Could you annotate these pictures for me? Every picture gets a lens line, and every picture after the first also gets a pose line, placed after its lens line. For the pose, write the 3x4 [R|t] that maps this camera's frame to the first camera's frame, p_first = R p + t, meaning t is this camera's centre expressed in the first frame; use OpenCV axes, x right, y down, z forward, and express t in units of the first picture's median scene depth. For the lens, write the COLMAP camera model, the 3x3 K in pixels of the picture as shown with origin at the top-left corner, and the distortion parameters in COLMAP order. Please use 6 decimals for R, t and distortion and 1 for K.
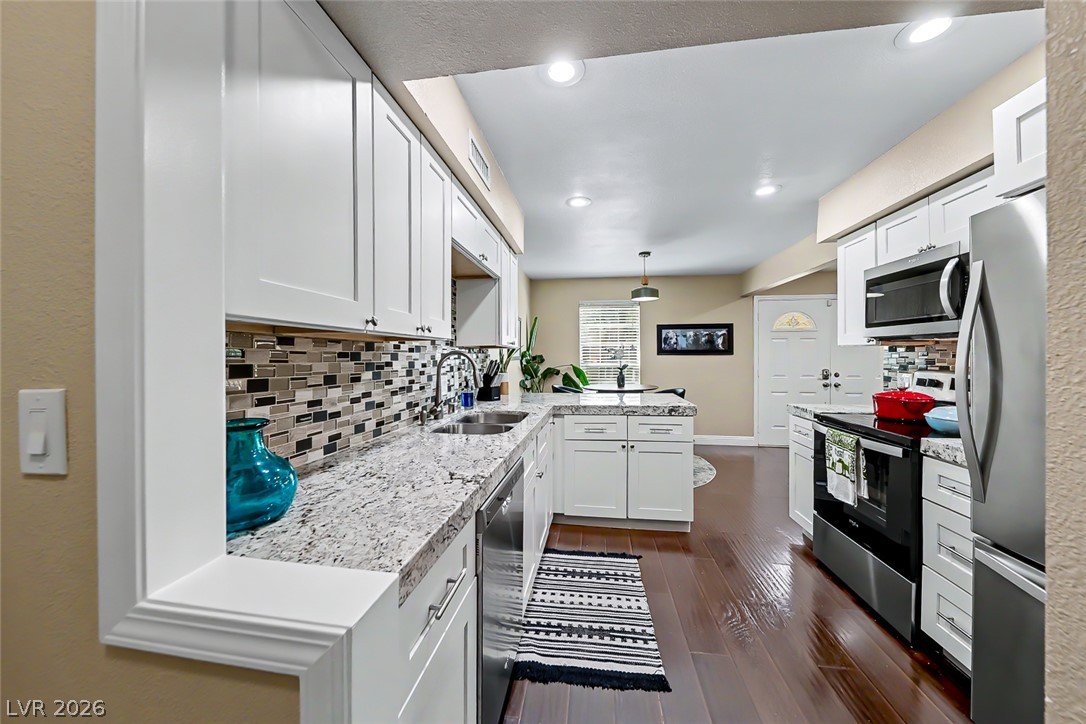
lens RADIAL K [[378.0, 0, 537.9], [0, 378.0, 357.9], [0, 0, 1]] dist [0.001106, 0.001783]
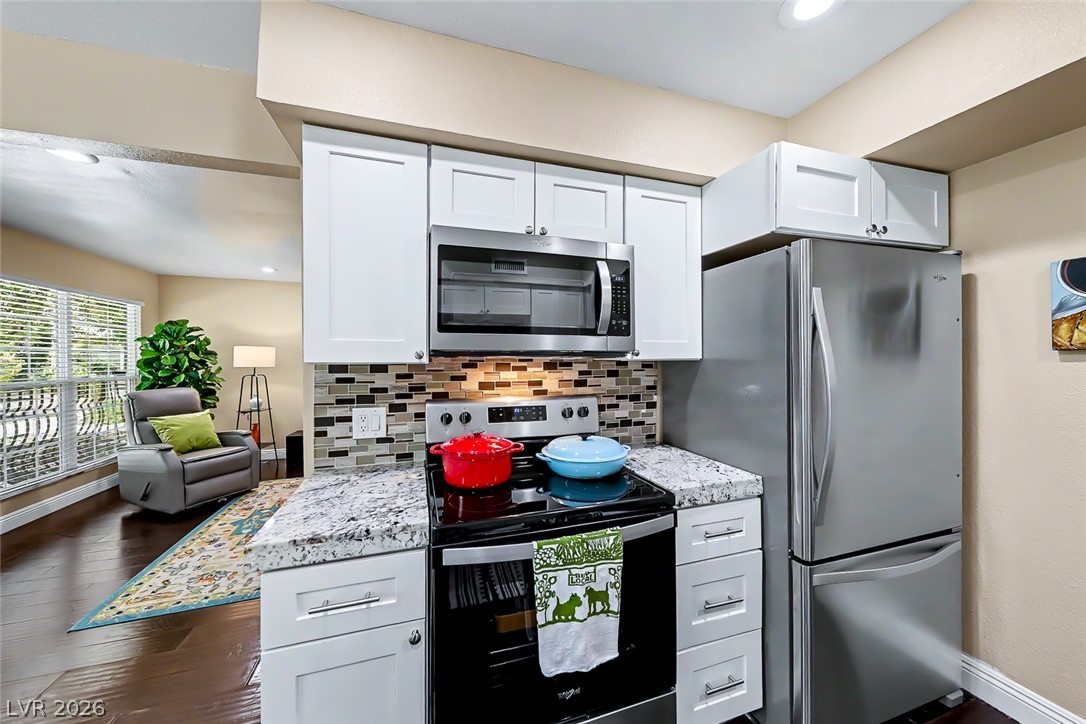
lens RADIAL K [[378.0, 0, 542.8], [0, 378.0, 357.7], [0, 0, 1]] dist [0.001106, 0.001783]
pose [[-0.455679, 0.007011, 0.890117, 0.439719], [0.011428, 0.999933, -0.002026, -0.054881], [-0.890071, 0.009249, -0.455728, 1.546391]]
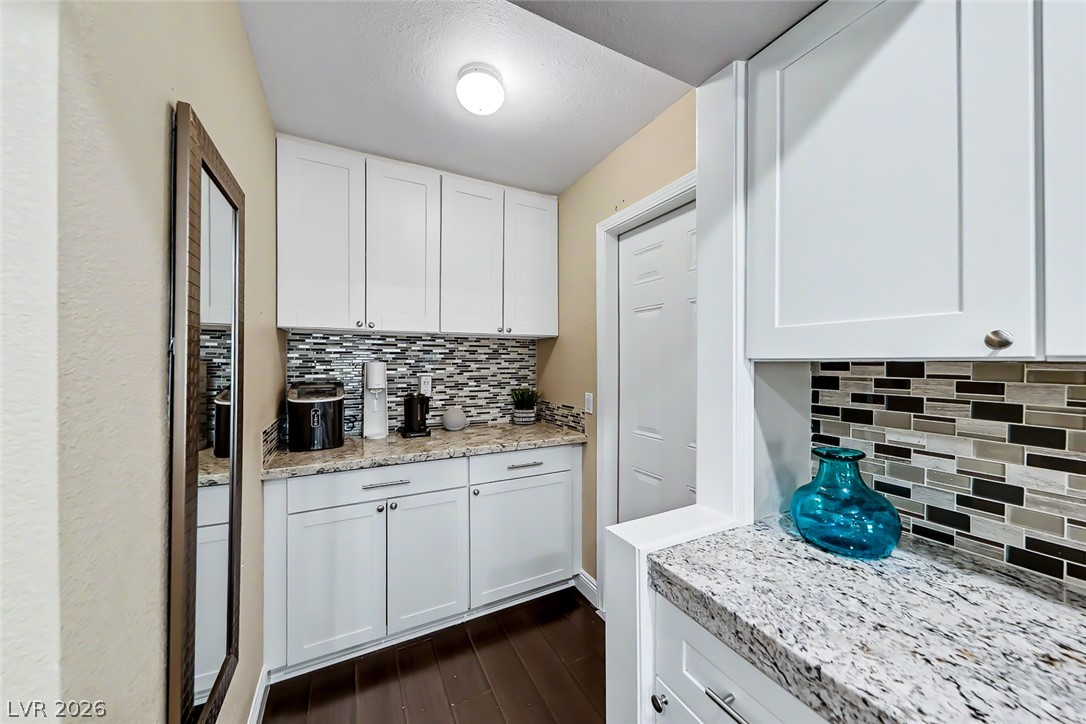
lens RADIAL K [[378.0, 0, 537.1], [0, 378.0, 360.1], [0, 0, 1]] dist [0.001106, 0.001783]
pose [[-0.812722, -0.002806, -0.582645, 0.267171], [-0.000199, 0.999990, -0.004540, -0.041787], [0.582652, -0.003574, -0.812714, 0.678838]]
